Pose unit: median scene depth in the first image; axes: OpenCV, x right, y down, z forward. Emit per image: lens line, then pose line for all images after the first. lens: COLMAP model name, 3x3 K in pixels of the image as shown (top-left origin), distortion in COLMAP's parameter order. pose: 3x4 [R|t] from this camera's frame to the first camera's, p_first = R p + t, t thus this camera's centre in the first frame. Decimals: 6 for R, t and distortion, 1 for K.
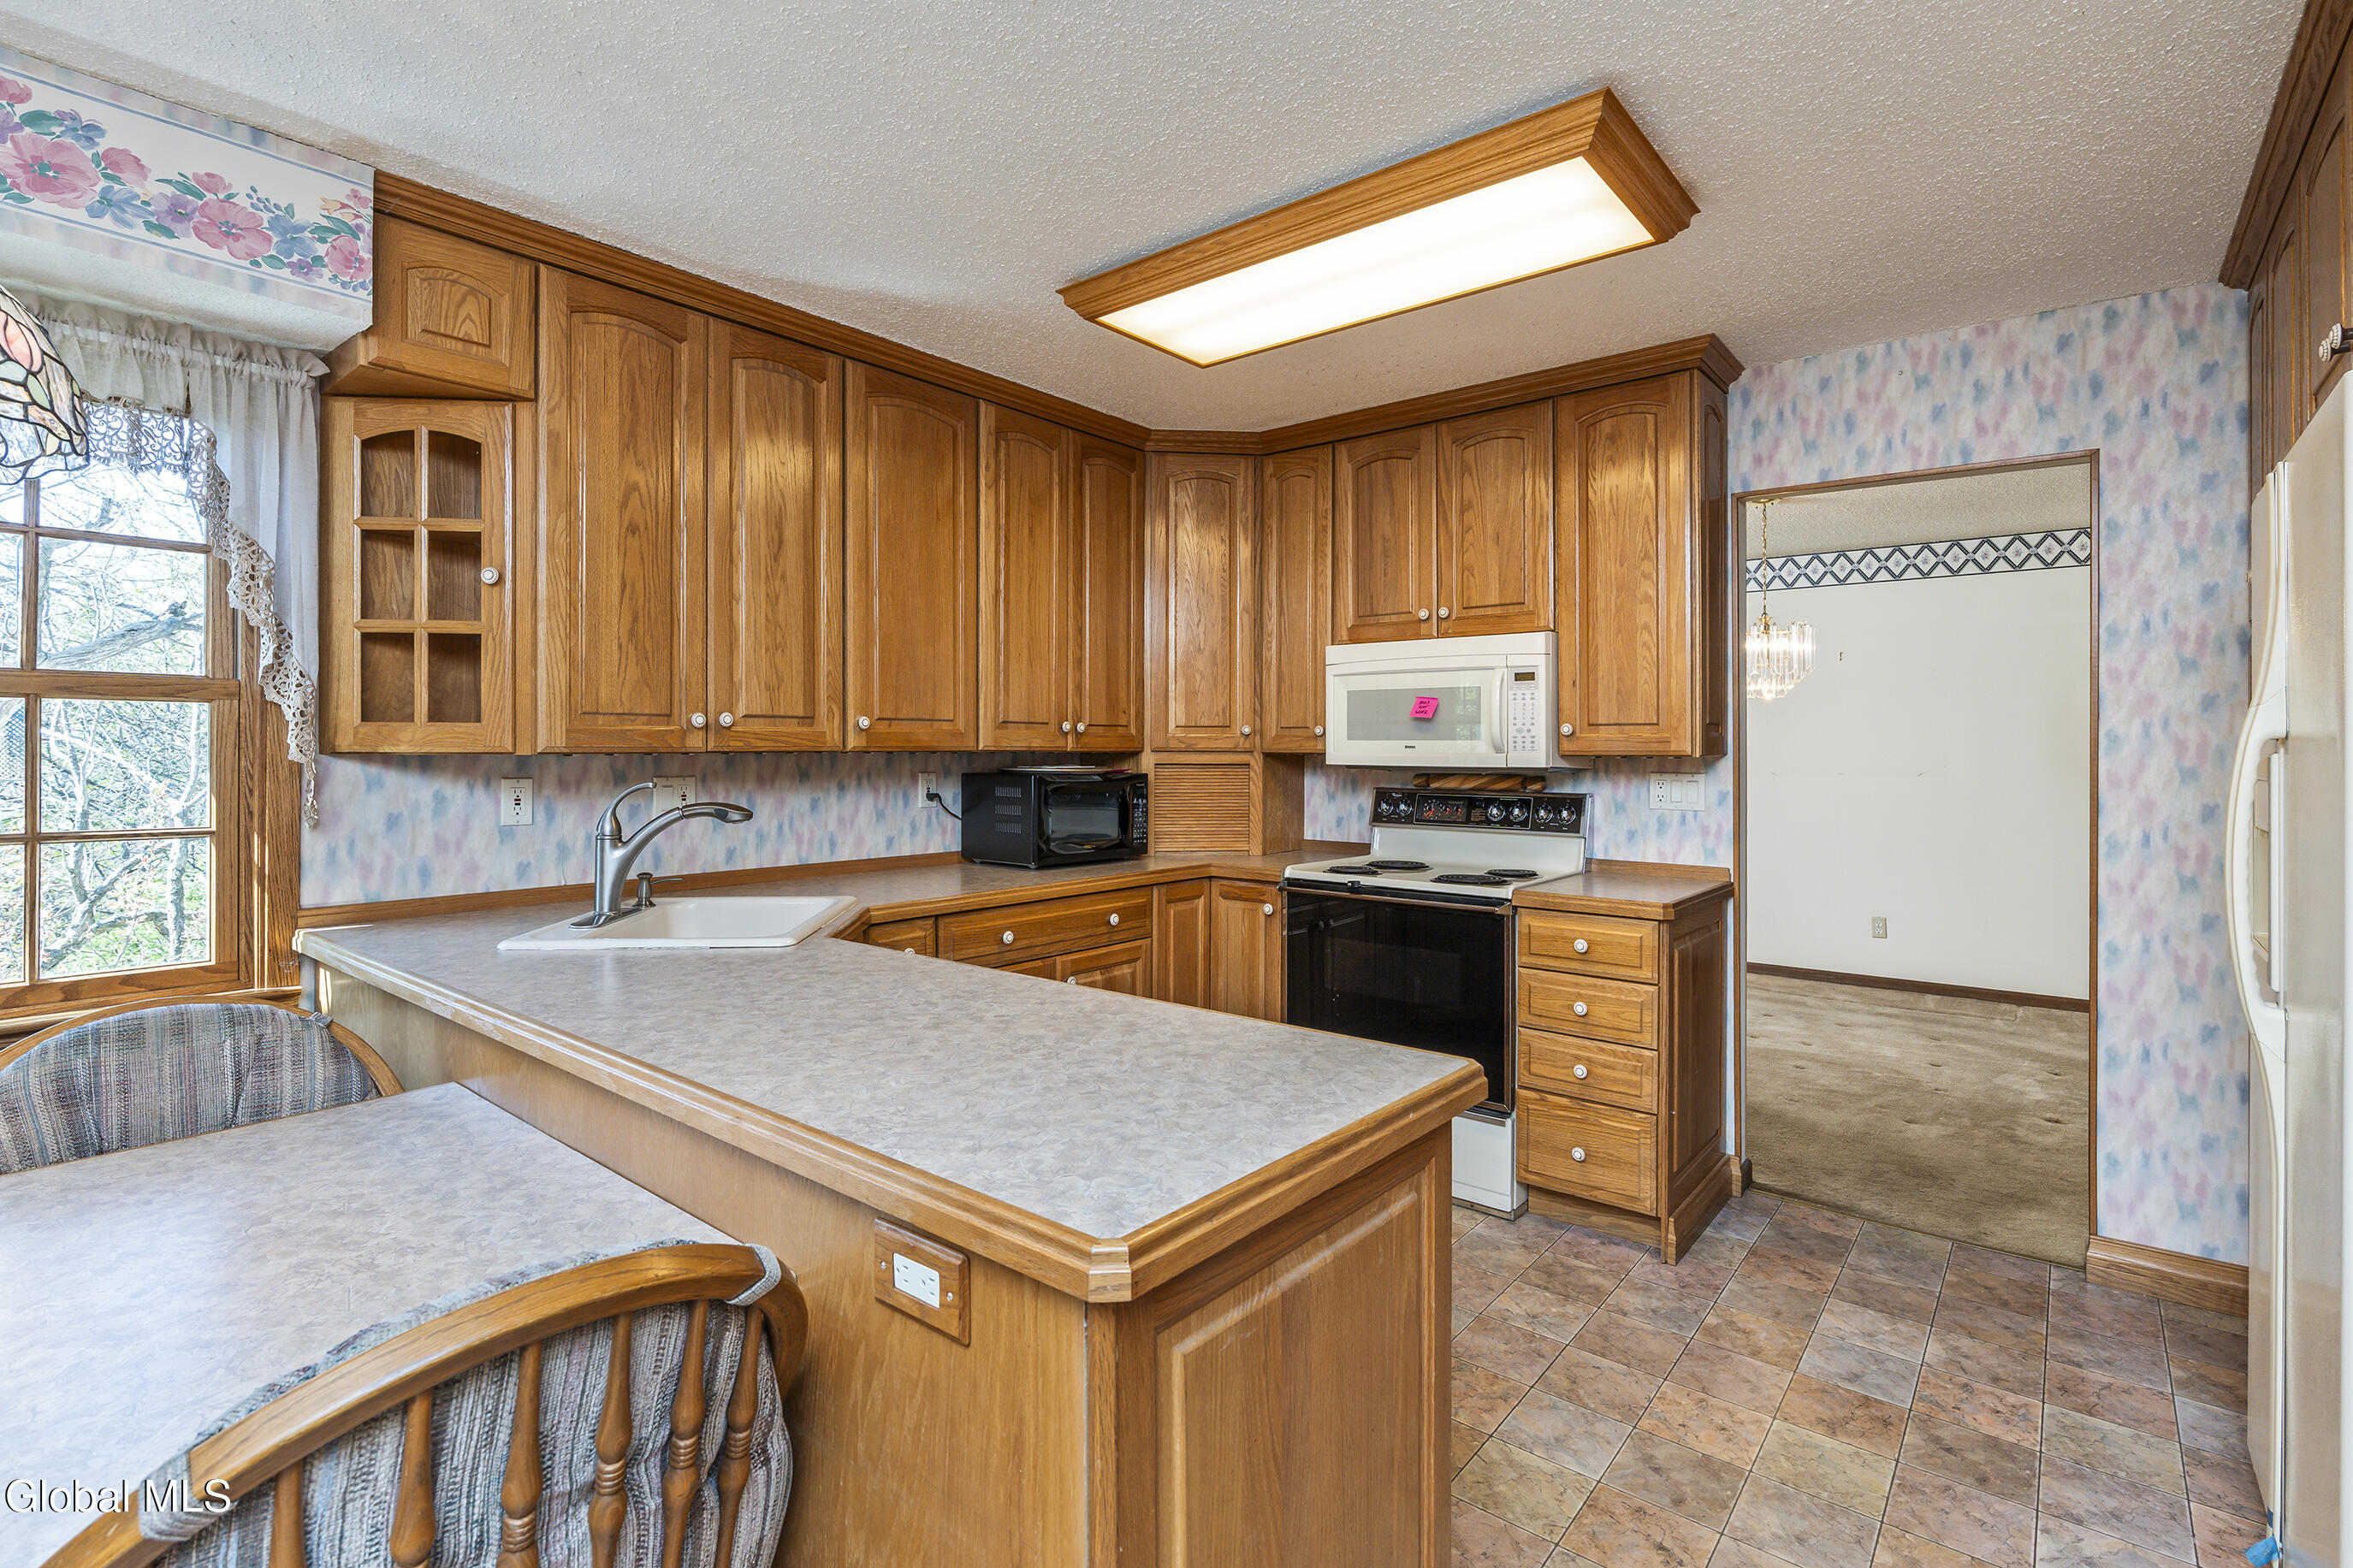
lens RADIAL K [[1104.7, 0, 1185.8], [0, 1104.7, 755.1], [0, 0, 1]] dist [-0.005225, 0.001580]
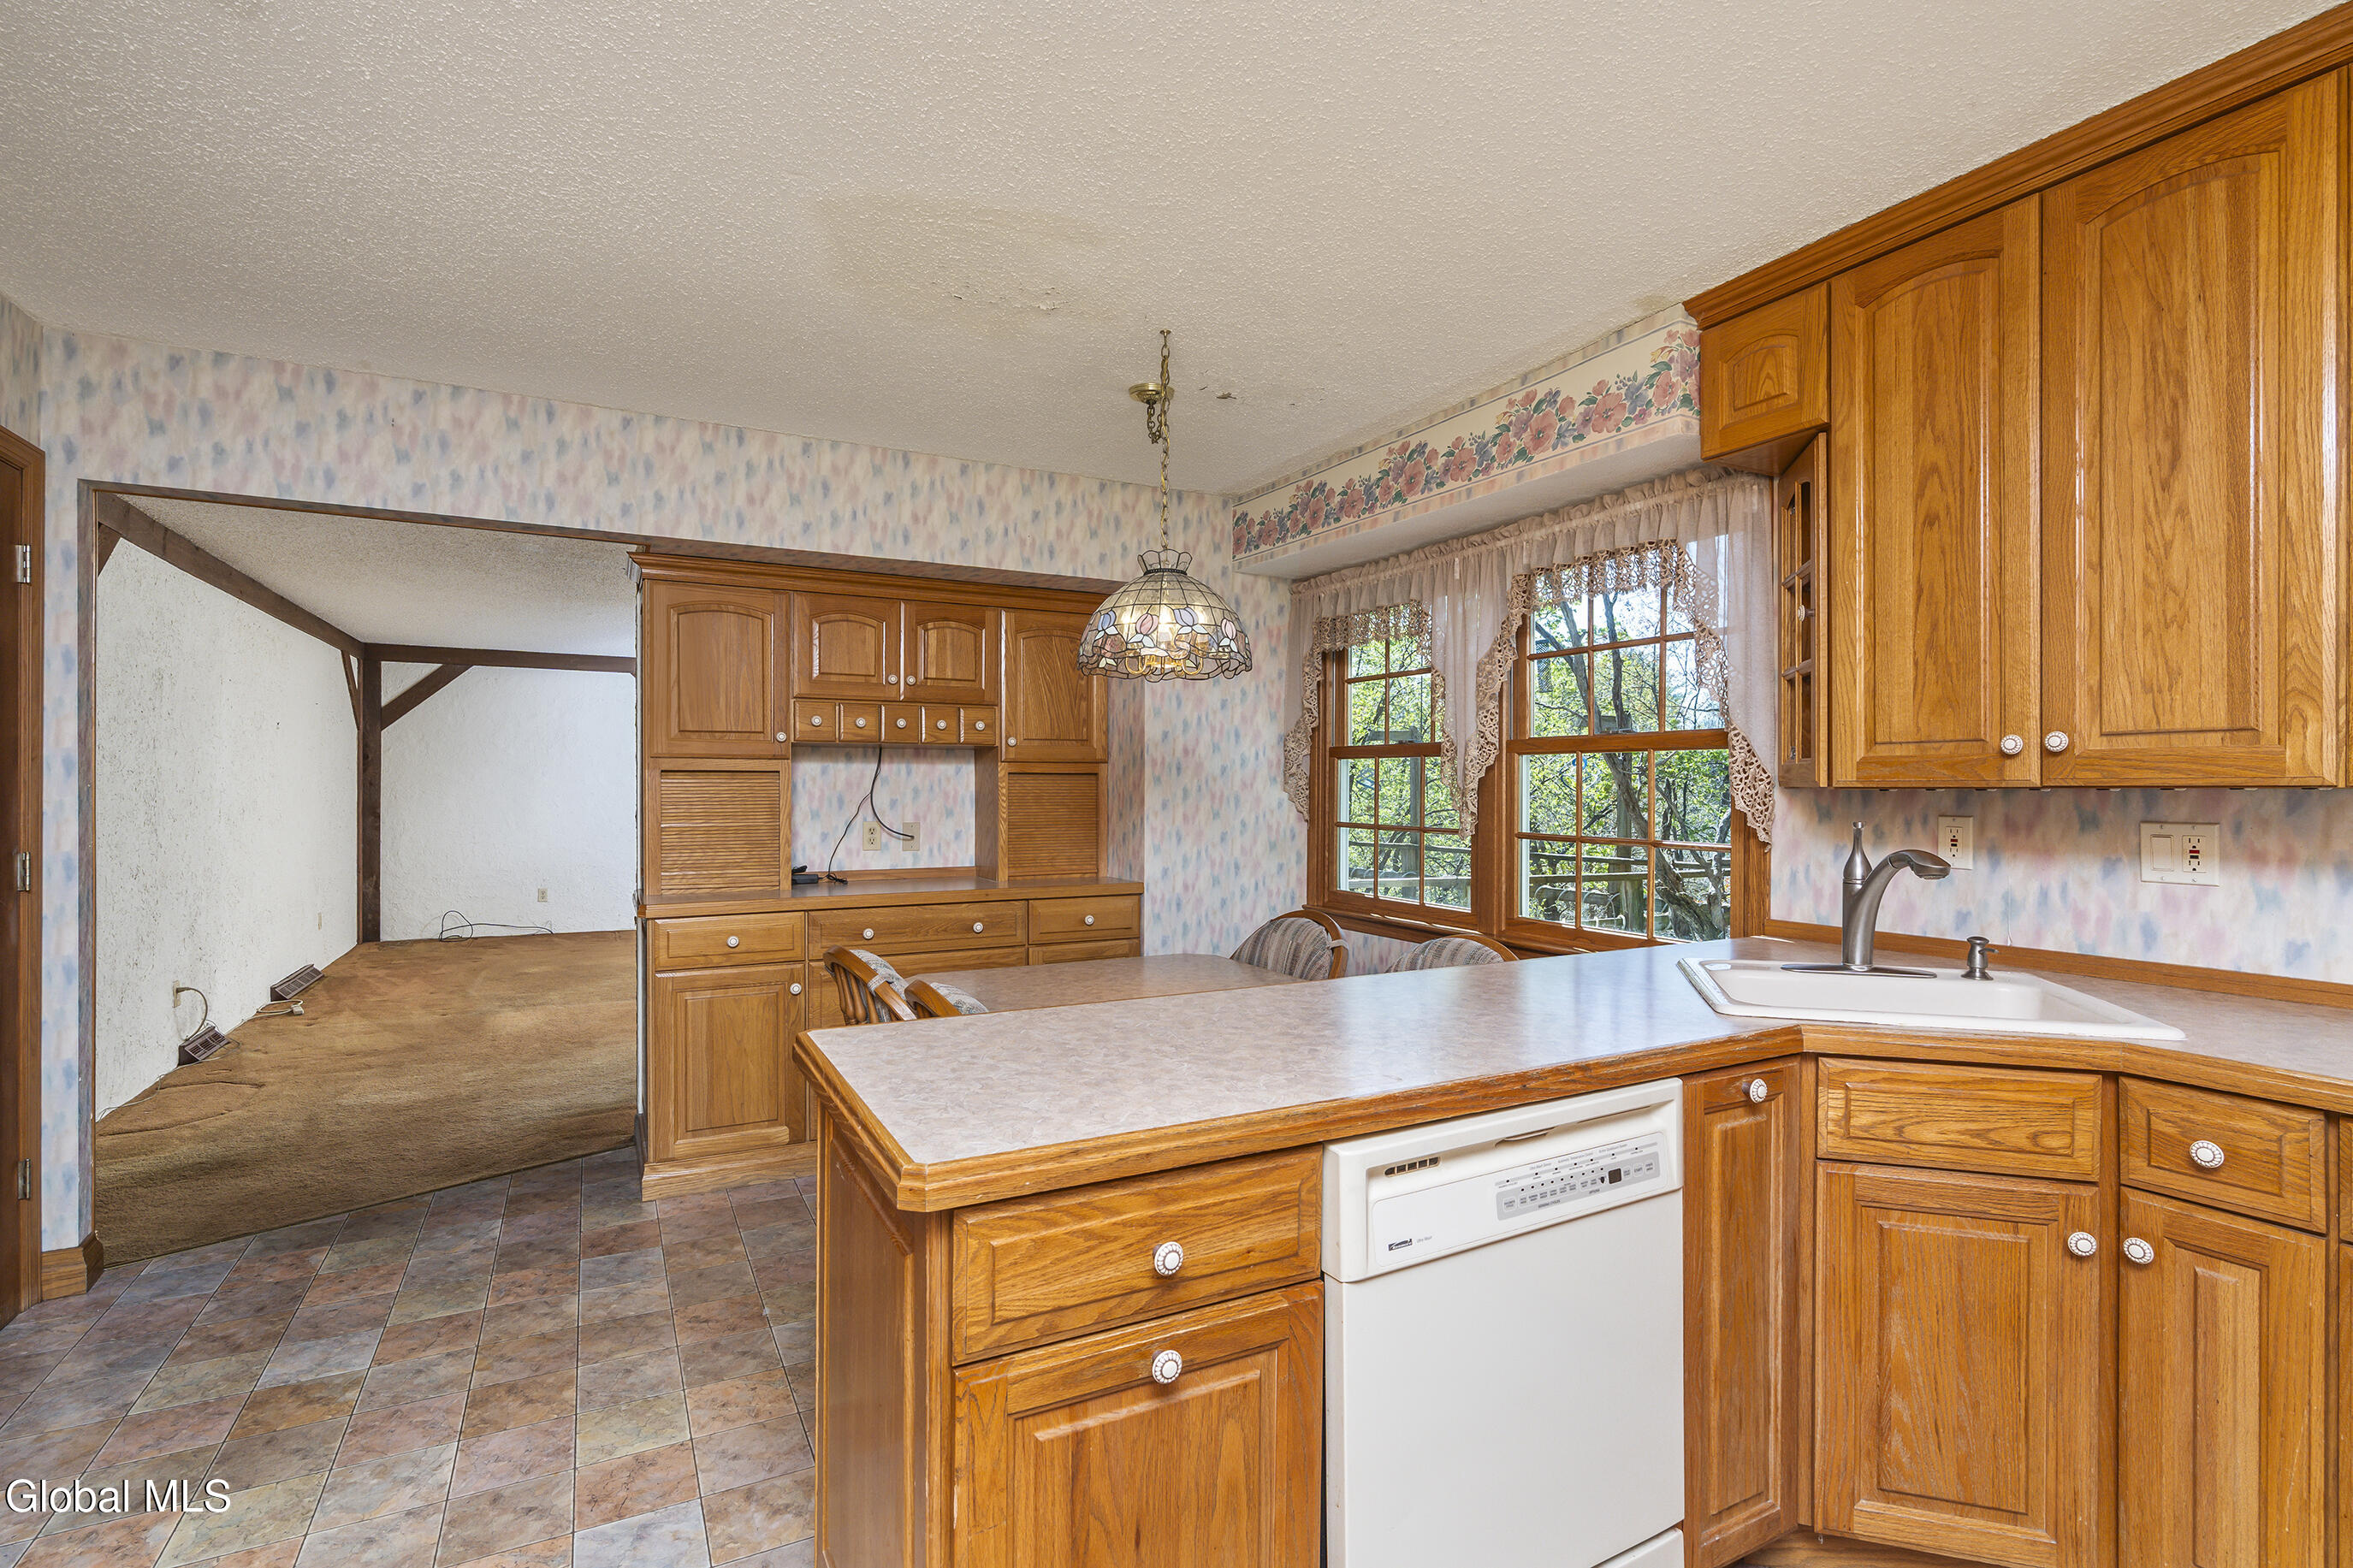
lens RADIAL K [[1104.7, 0, 1181.8], [0, 1104.7, 806.8], [0, 0, 1]] dist [-0.005225, 0.001580]
pose [[-0.375844, 0.007106, -0.926656, 0.747560], [-0.010523, 0.999873, 0.011936, 0.013420], [0.926623, 0.014237, -0.375722, 1.202884]]
